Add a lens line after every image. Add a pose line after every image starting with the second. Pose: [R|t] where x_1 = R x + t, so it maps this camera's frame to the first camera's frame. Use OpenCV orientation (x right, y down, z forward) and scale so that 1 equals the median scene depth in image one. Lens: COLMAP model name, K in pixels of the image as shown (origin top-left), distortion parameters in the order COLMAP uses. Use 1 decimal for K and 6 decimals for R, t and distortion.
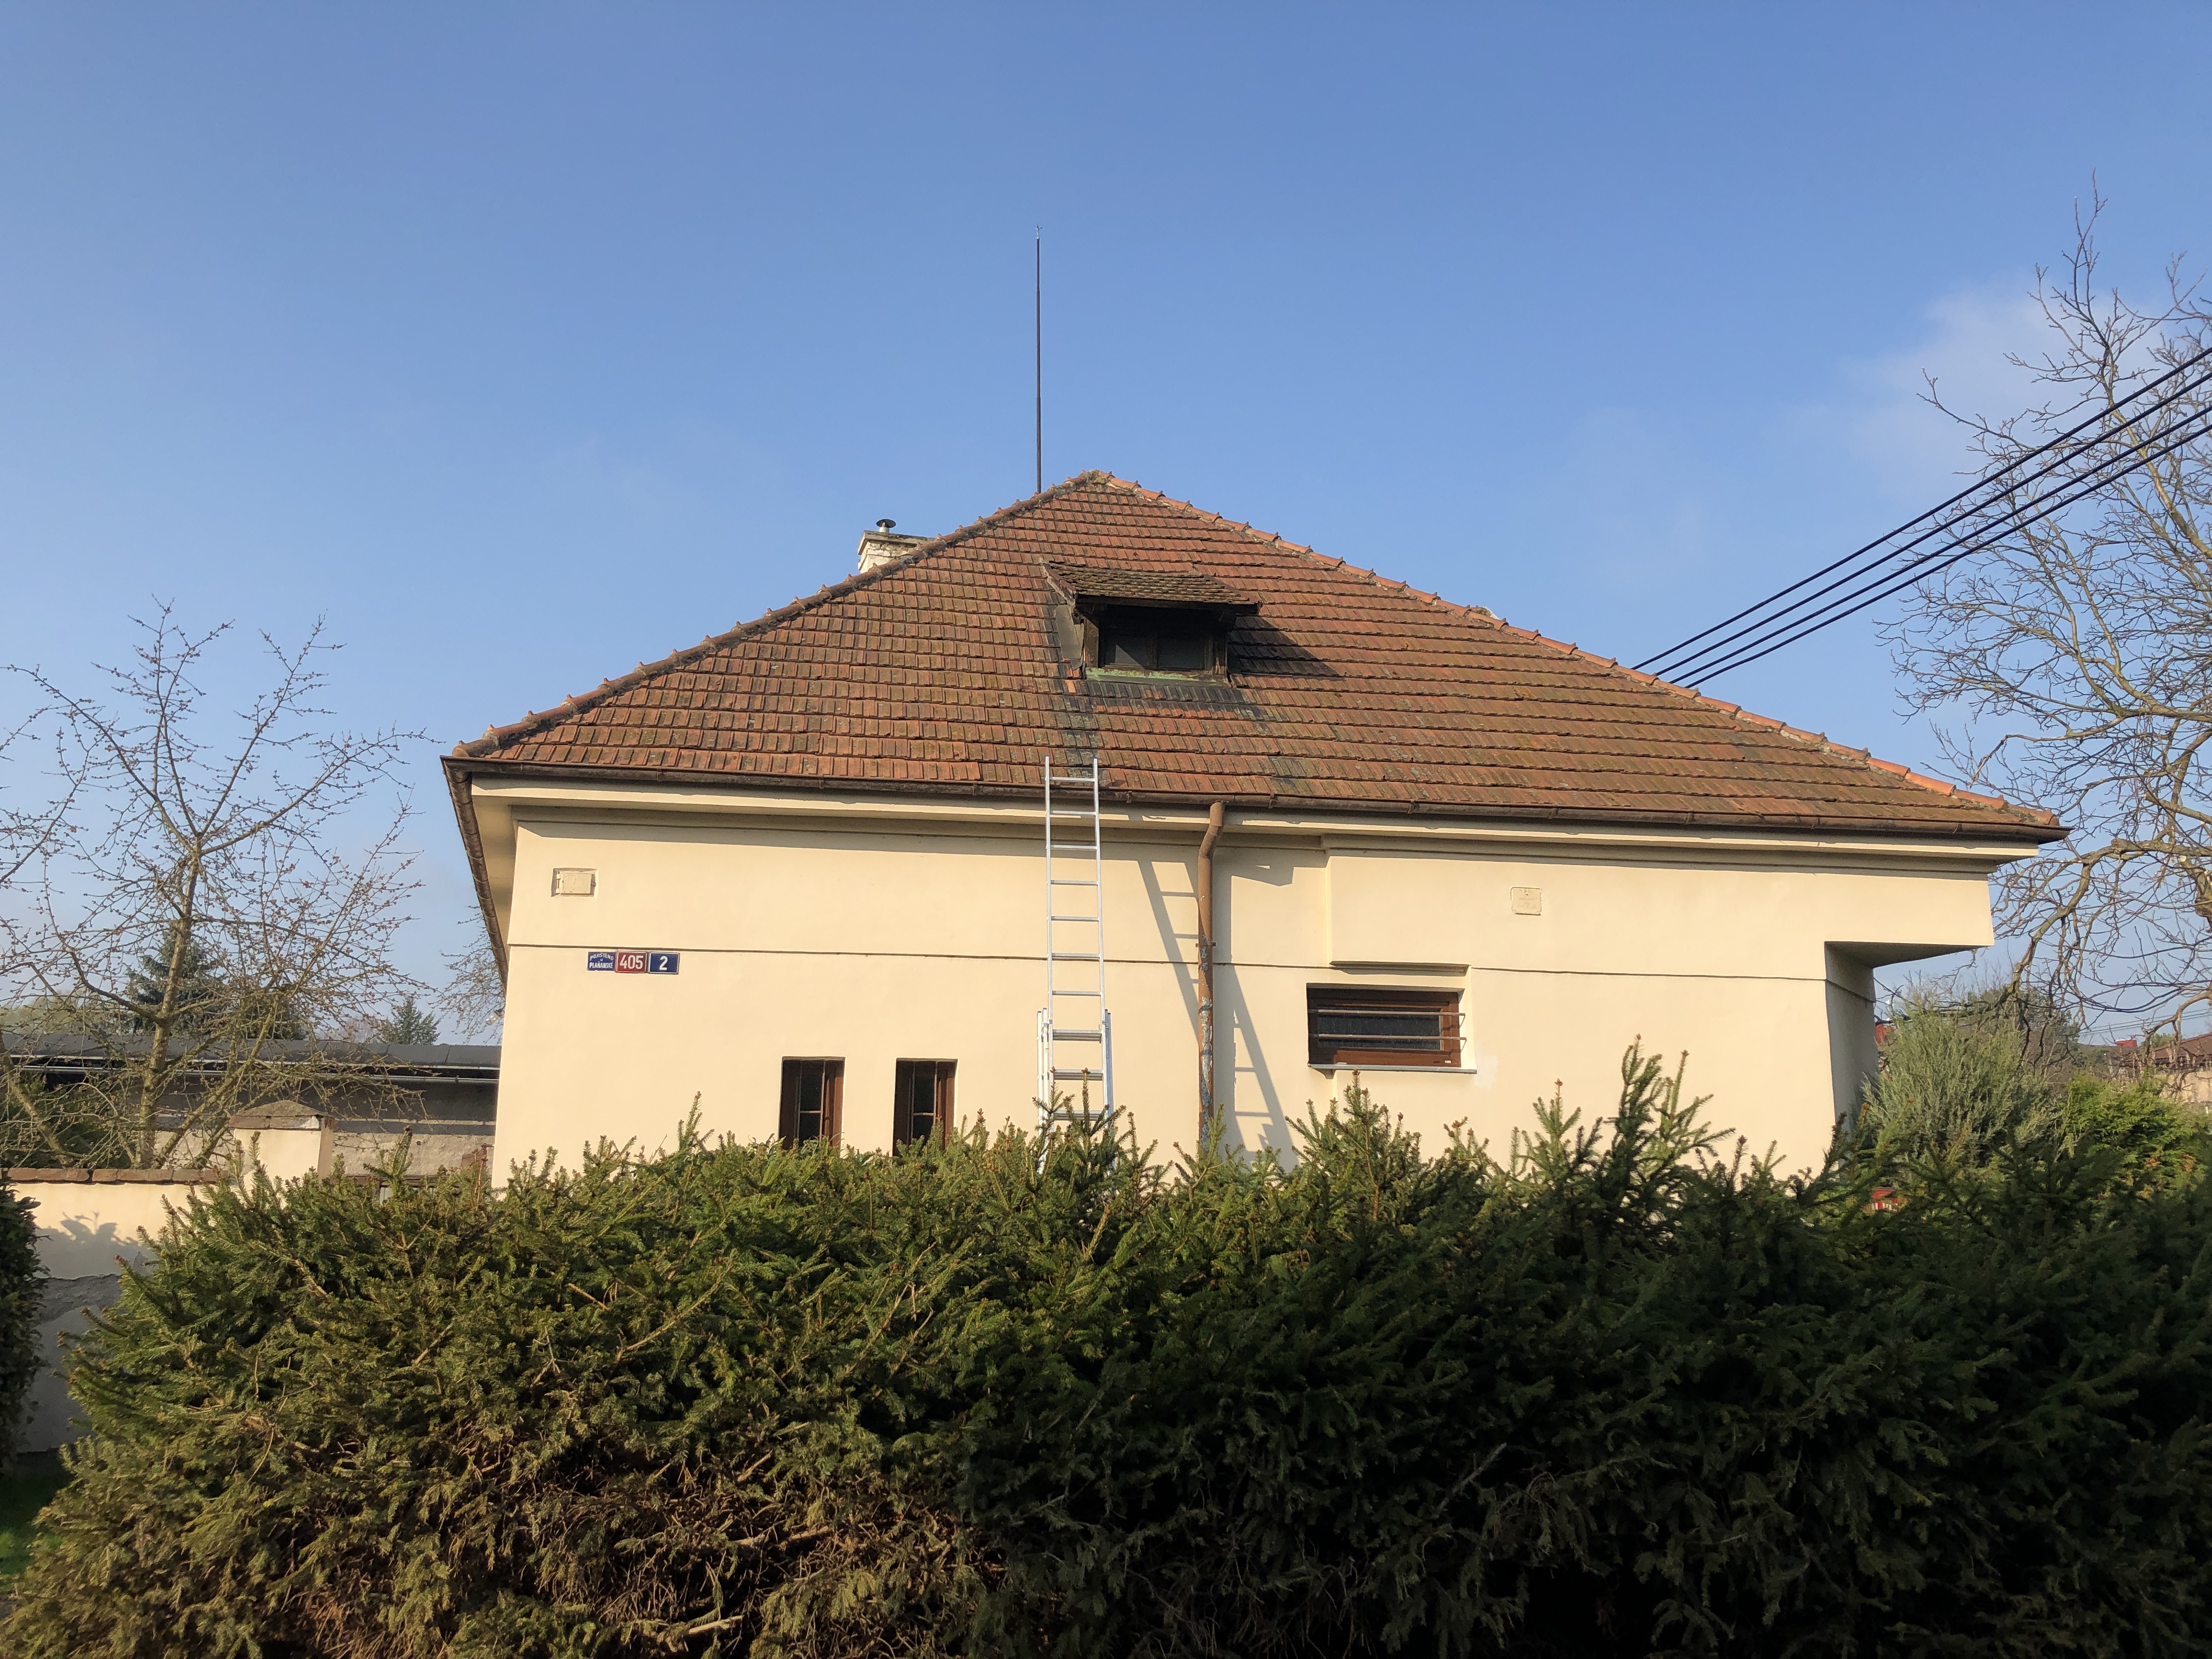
lens RADIAL K [[1806.5, 0, 1101.0], [0, 1806.5, 840.2], [0, 0, 1]] dist [0.000807, 0.018642]
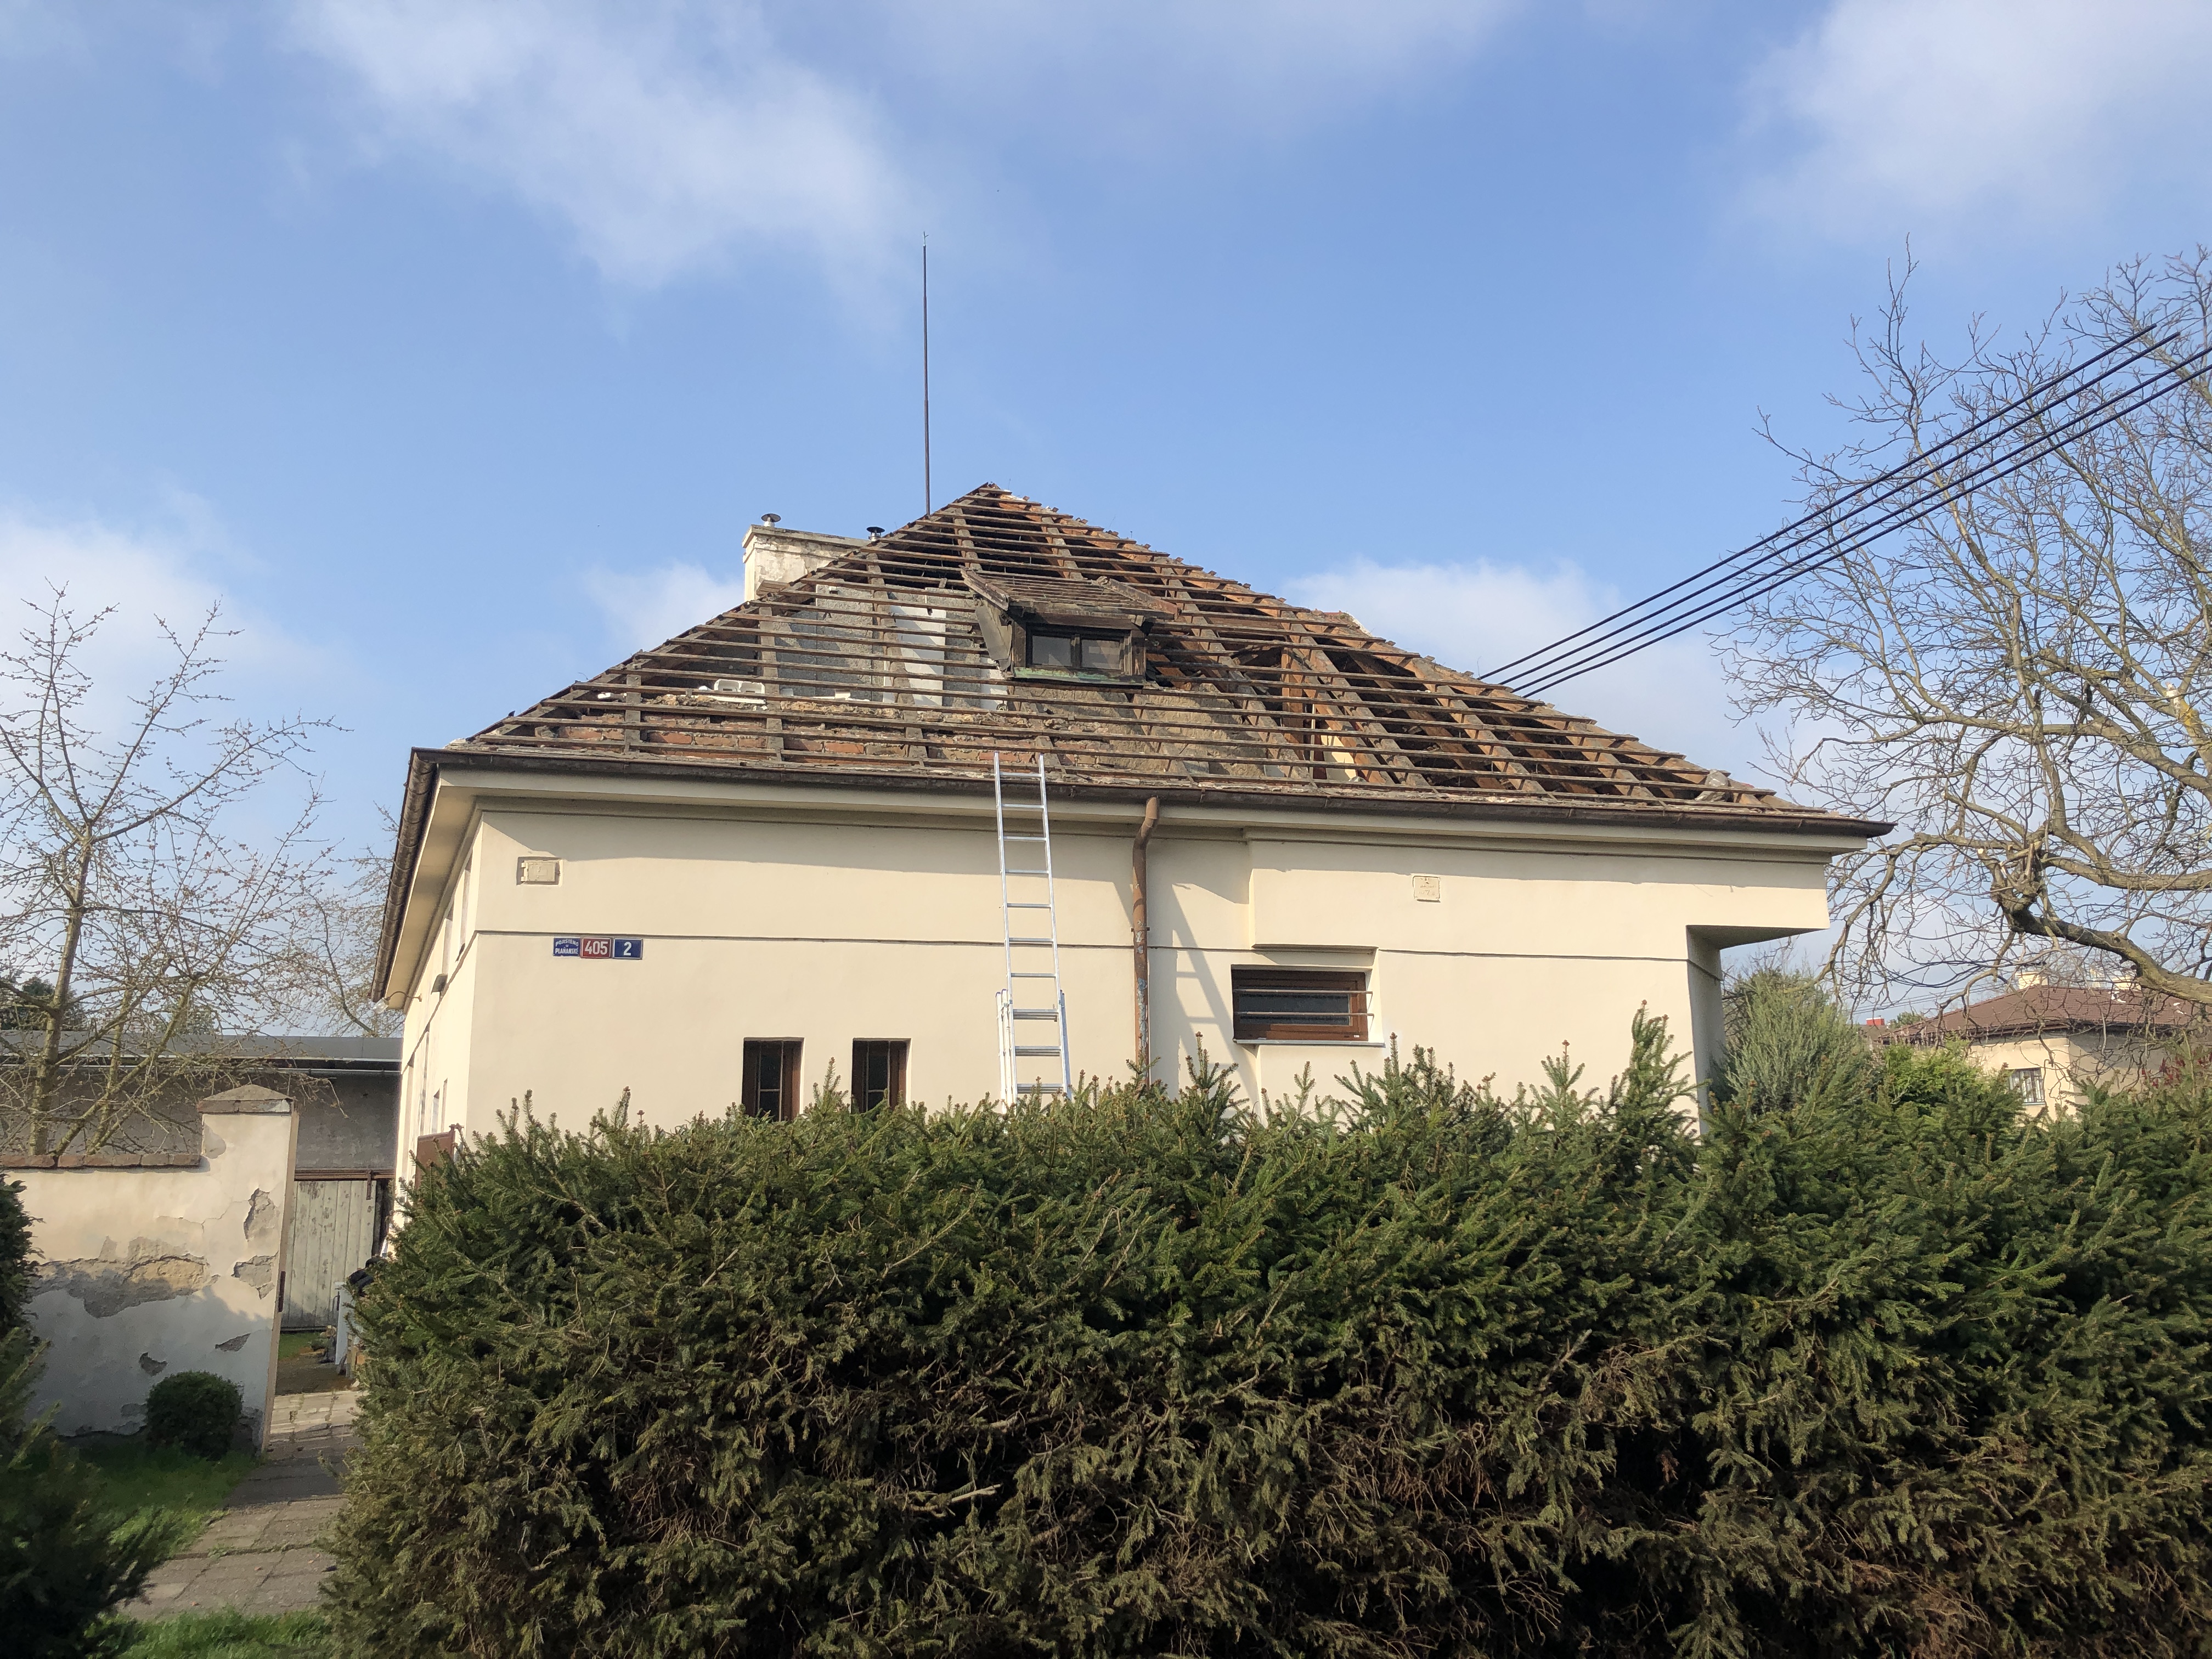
lens RADIAL K [[1806.5, 0, 1111.1], [0, 1806.5, 826.6], [0, 0, 1]] dist [0.000807, 0.018642]
pose [[0.993076, 0.003735, 0.117417, -0.093826], [-0.003663, 0.999993, -0.000825, -0.002443], [-0.117419, 0.000390, 0.993082, -0.070258]]
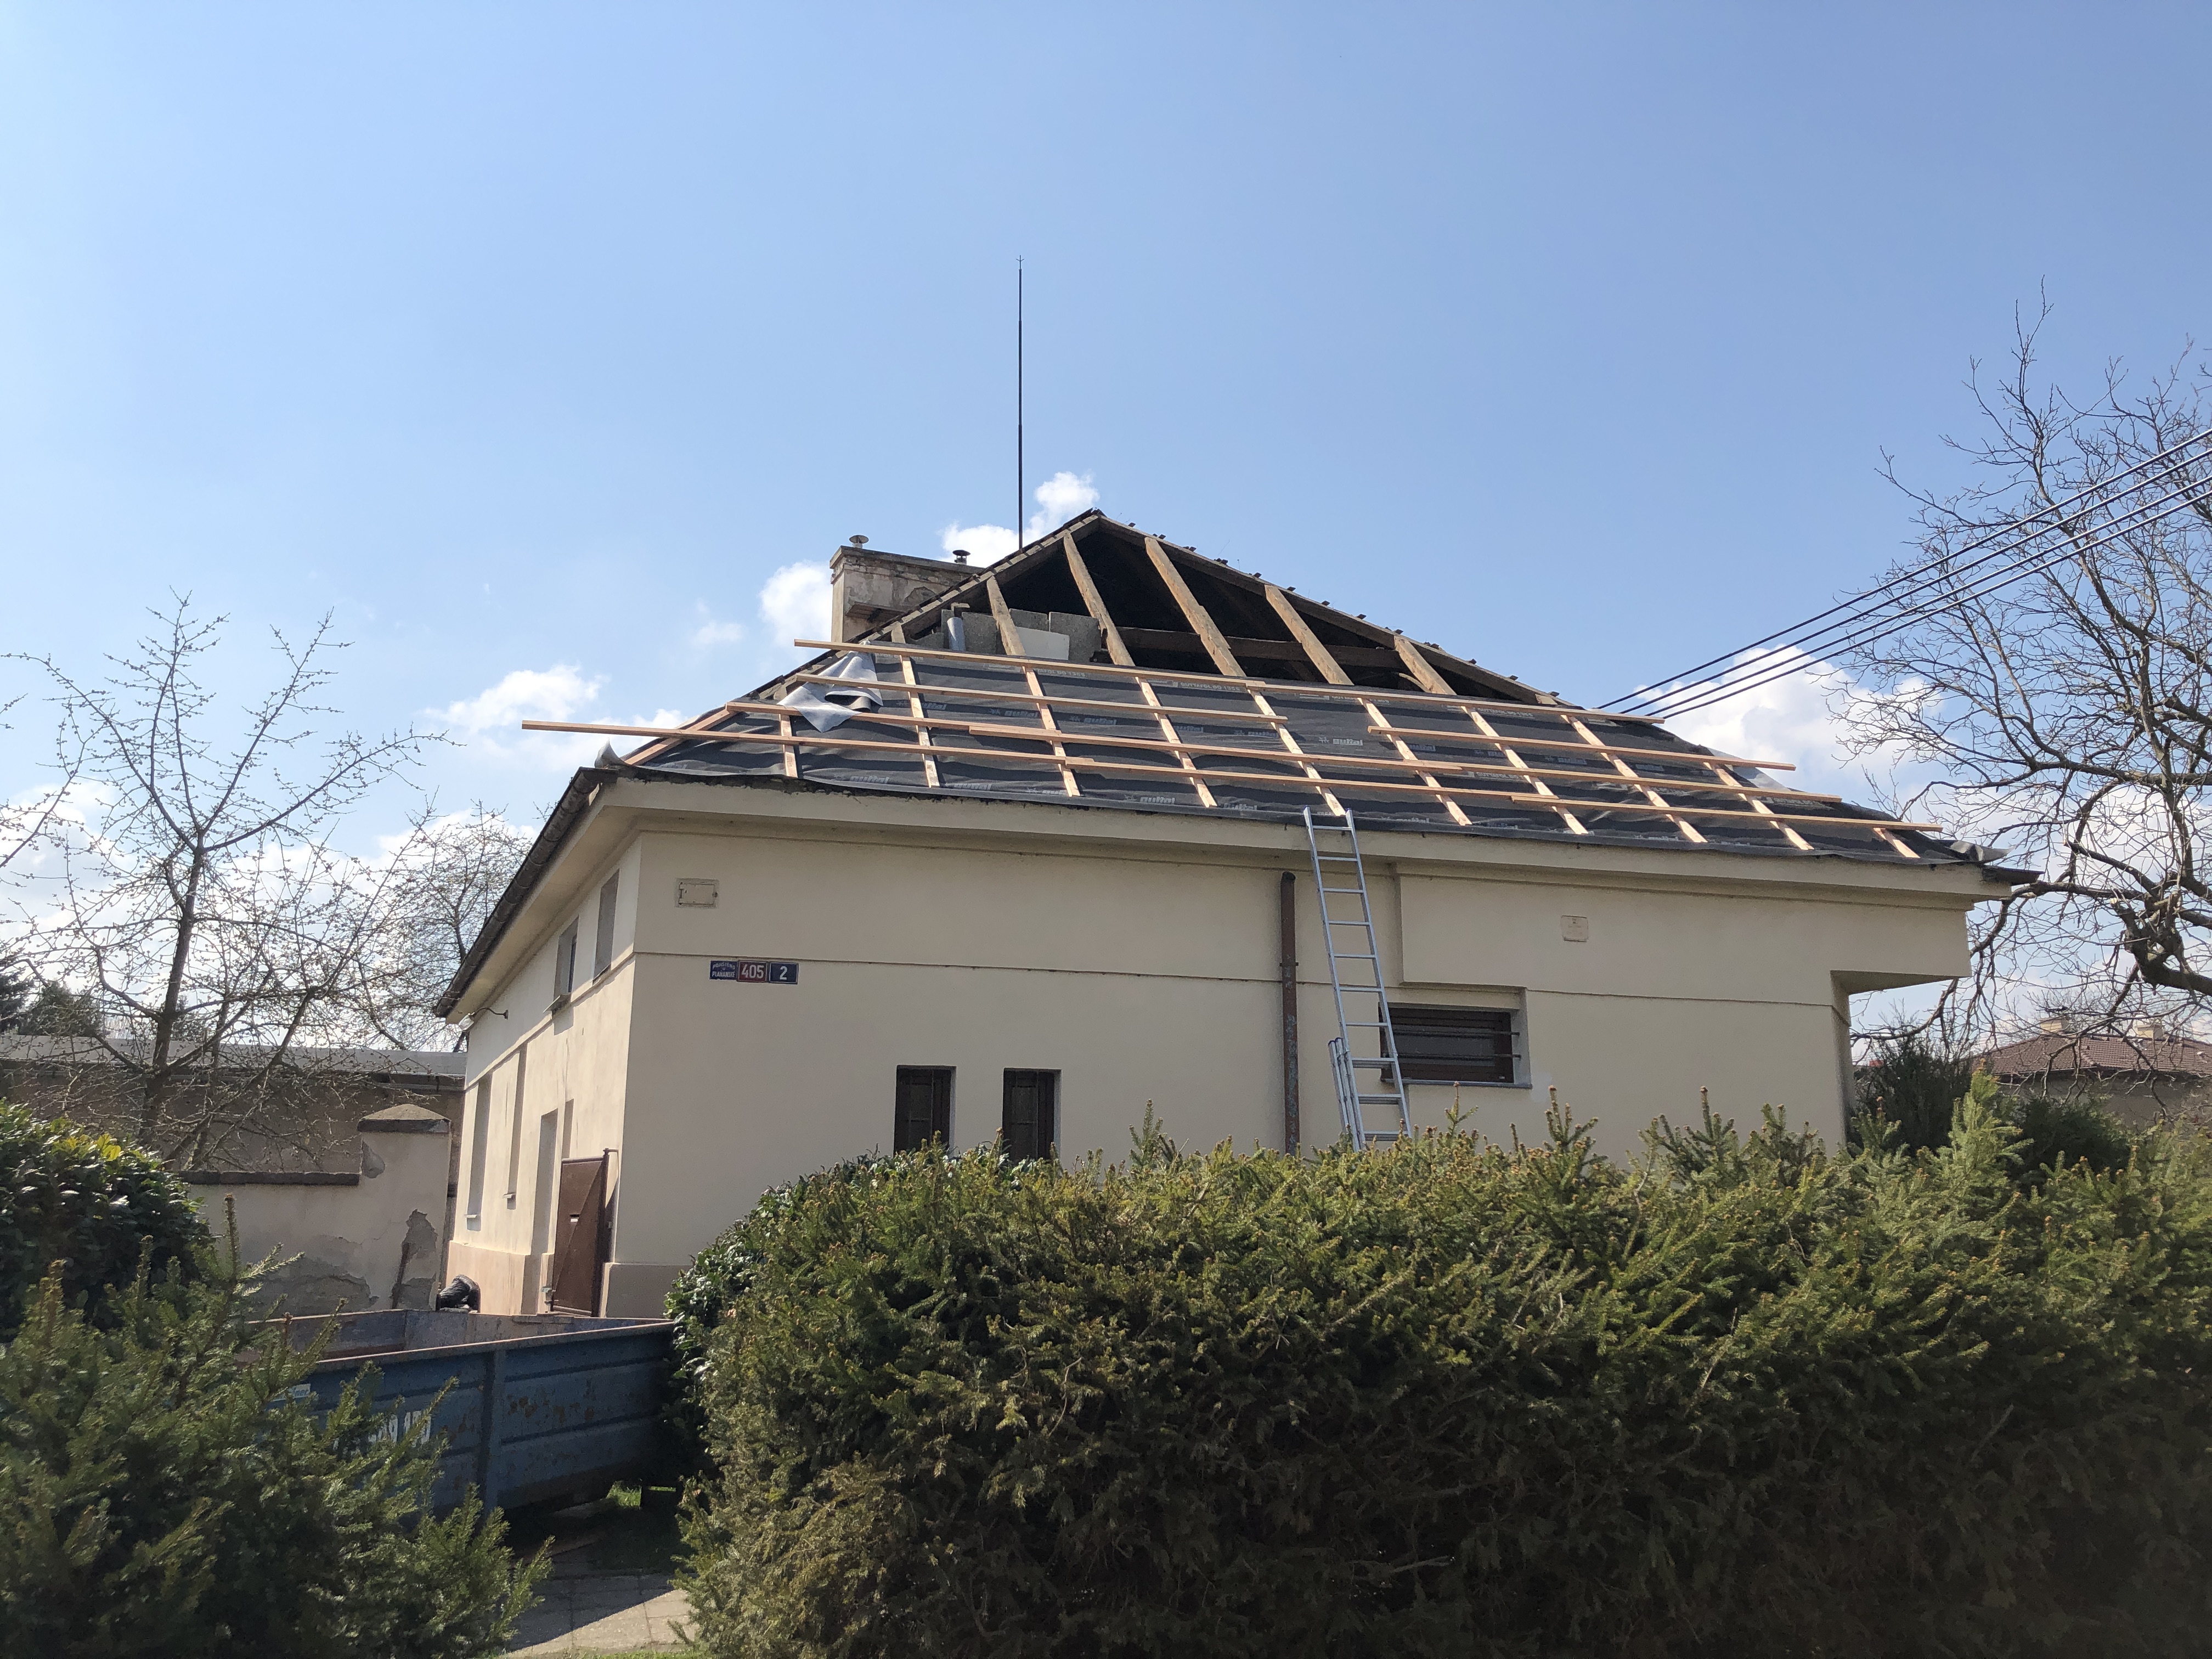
lens RADIAL K [[1806.5, 0, 1087.7], [0, 1806.5, 822.8], [0, 0, 1]] dist [0.000807, 0.018642]
pose [[0.993273, 0.025642, 0.112922, -0.200384], [-0.024032, 0.999590, -0.015597, -0.006176], [-0.113275, 0.012778, 0.993481, -0.046483]]
